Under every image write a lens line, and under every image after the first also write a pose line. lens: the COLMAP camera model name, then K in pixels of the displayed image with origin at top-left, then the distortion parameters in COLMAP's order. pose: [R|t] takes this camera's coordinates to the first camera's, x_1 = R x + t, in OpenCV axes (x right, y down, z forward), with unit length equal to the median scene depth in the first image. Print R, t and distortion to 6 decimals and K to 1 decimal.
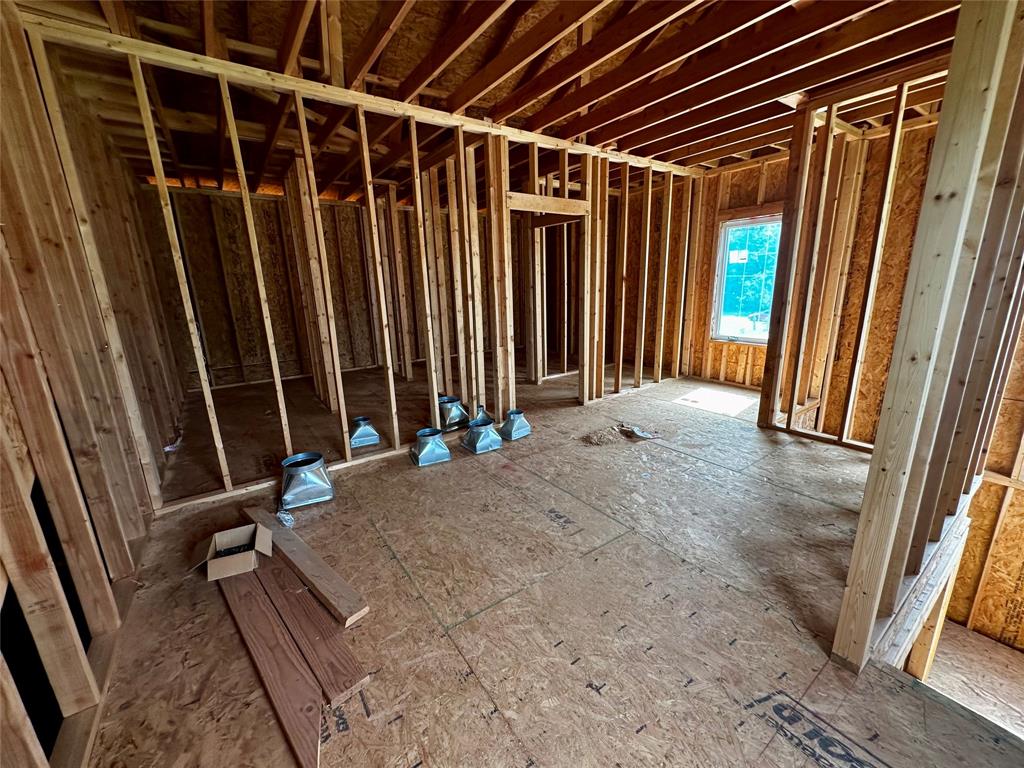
lens RADIAL K [[406.9, 0, 510.9], [0, 406.9, 386.1], [0, 0, 1]] dist [-0.004392, 0.000439]
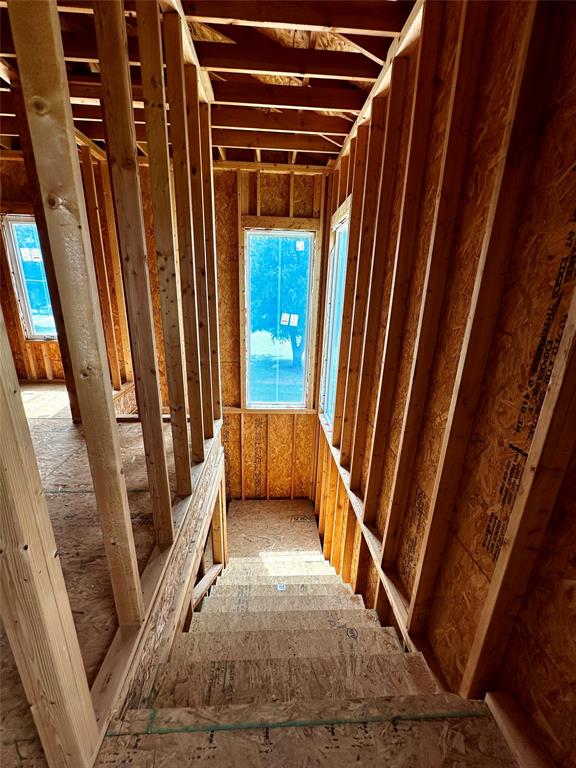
lens RADIAL K [[305.2, 0, 285.9], [0, 305.2, 384.3], [0, 0, 1]] dist [-0.004392, 0.000439]
pose [[0.524097, -0.201981, 0.827361, 0.247263], [0.164991, 0.977145, 0.134032, -0.007984], [-0.835524, 0.066261, 0.545444, 0.116457]]
